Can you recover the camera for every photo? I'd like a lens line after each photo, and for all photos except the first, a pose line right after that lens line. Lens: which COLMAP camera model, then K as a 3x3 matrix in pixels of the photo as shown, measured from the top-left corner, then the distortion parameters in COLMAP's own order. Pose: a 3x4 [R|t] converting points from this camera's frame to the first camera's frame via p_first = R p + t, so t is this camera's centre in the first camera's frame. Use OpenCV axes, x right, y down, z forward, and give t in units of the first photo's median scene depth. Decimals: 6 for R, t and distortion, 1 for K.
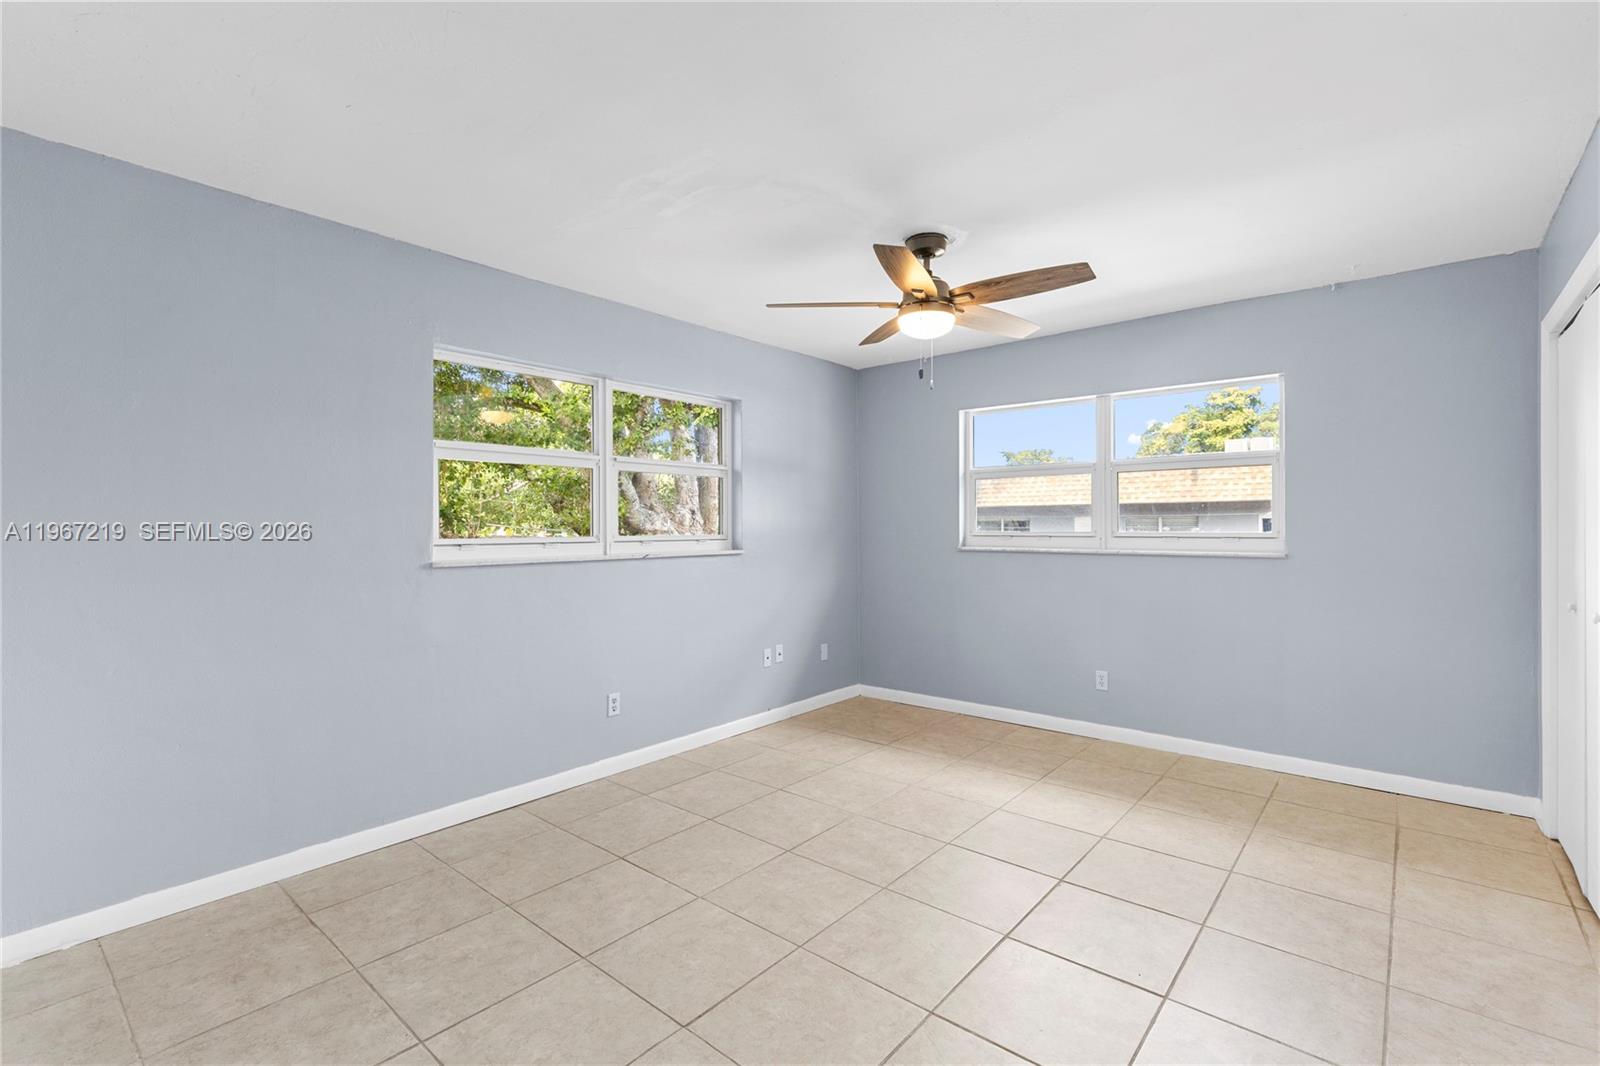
lens RADIAL K [[716.5, 0, 807.6], [0, 716.5, 528.9], [0, 0, 1]] dist [0.005616, -0.000444]
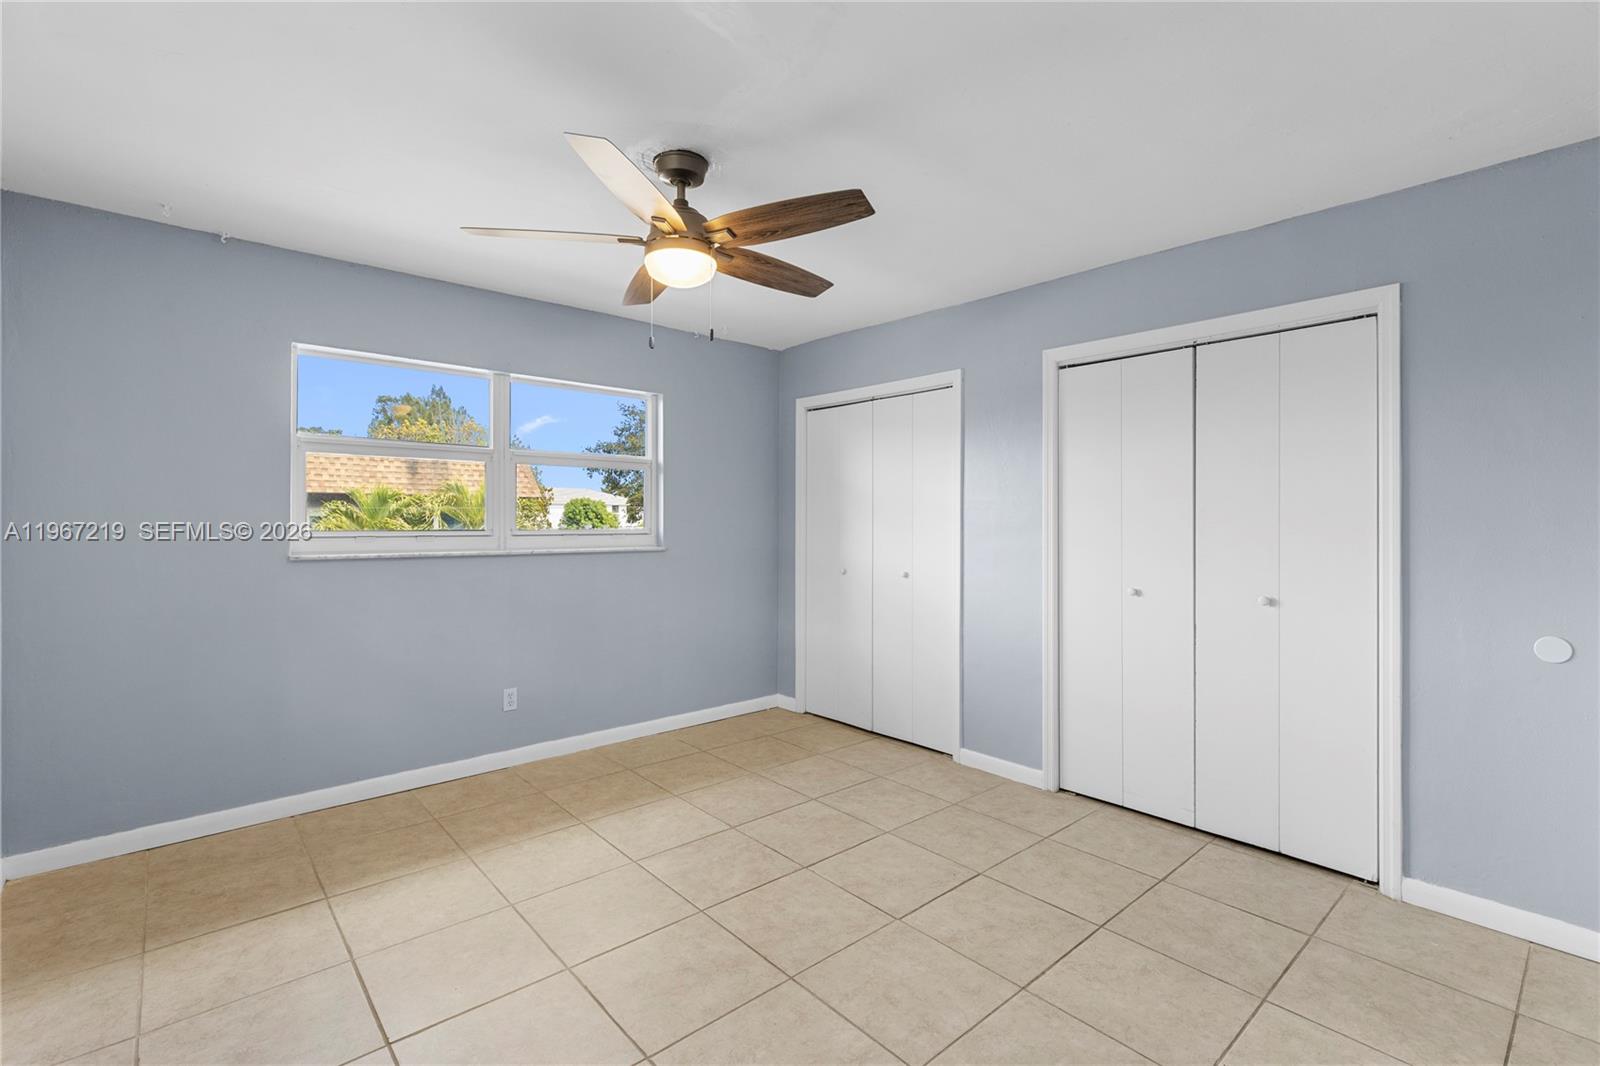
lens RADIAL K [[716.5, 0, 807.6], [0, 716.5, 528.9], [0, 0, 1]] dist [0.005616, -0.000444]
pose [[0.138135, -0.007258, 0.990387, -0.455863], [-0.002817, 0.999966, 0.007721, -0.005820], [-0.990409, -0.003856, 0.138109, 0.581754]]
